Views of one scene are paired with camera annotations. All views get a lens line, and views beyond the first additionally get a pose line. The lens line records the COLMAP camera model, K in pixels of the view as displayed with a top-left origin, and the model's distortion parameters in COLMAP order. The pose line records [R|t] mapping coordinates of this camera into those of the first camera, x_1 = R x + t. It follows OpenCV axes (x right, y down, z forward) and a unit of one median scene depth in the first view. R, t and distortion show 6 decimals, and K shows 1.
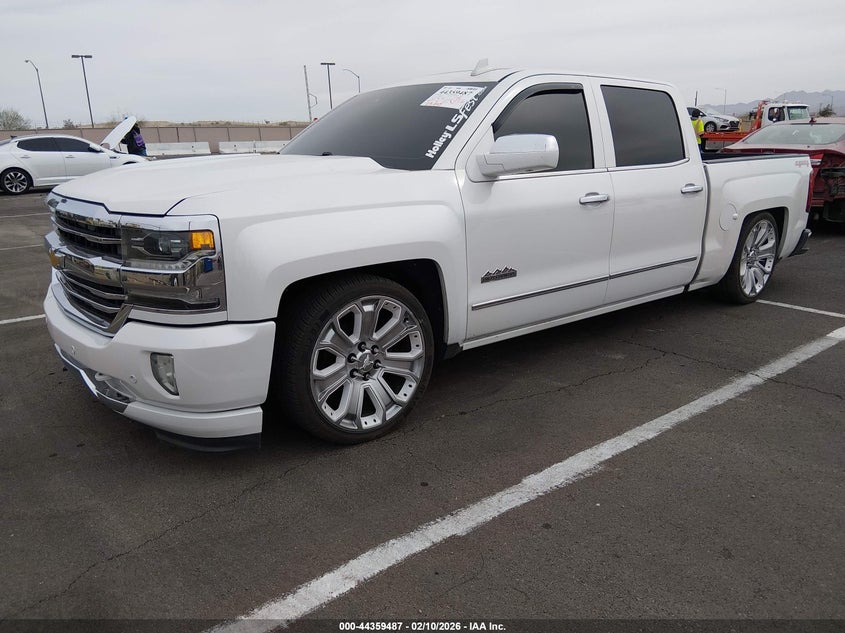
lens RADIAL K [[643.9, 0, 415.5], [0, 643.9, 311.3], [0, 0, 1]] dist [0.002418, -0.035627]
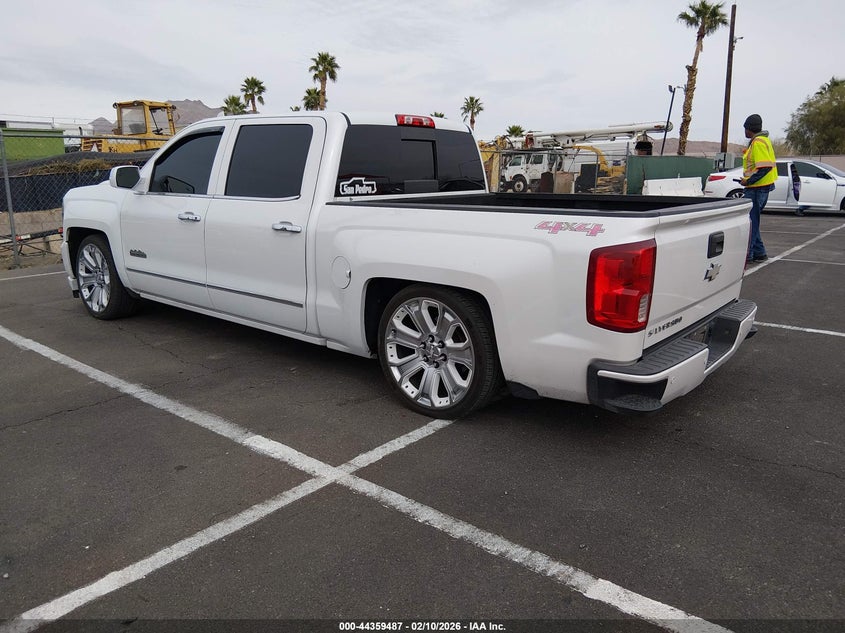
lens RADIAL K [[643.9, 0, 426.8], [0, 643.9, 310.2], [0, 0, 1]] dist [0.002418, -0.035627]
pose [[0.228731, 0.228168, -0.946373, 1.435493], [-0.260647, 0.951005, 0.166289, -0.293849], [0.937947, 0.208634, 0.276996, 0.990087]]
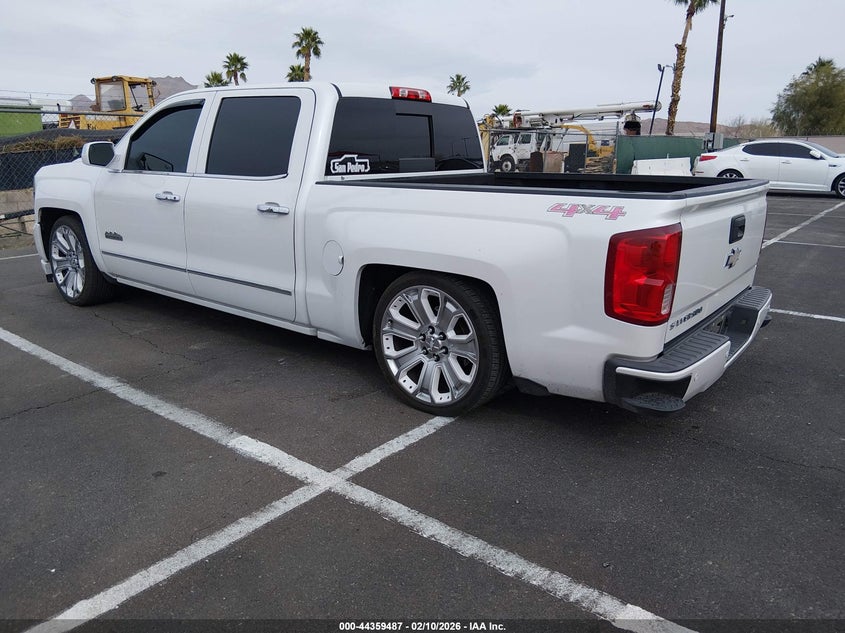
lens RADIAL K [[643.9, 0, 427.9], [0, 643.9, 313.1], [0, 0, 1]] dist [0.002418, -0.035627]
pose [[0.250640, 0.260574, -0.932352, 1.371829], [-0.263827, 0.945025, 0.193192, -0.289204], [0.931437, 0.197558, 0.305607, 0.990262]]
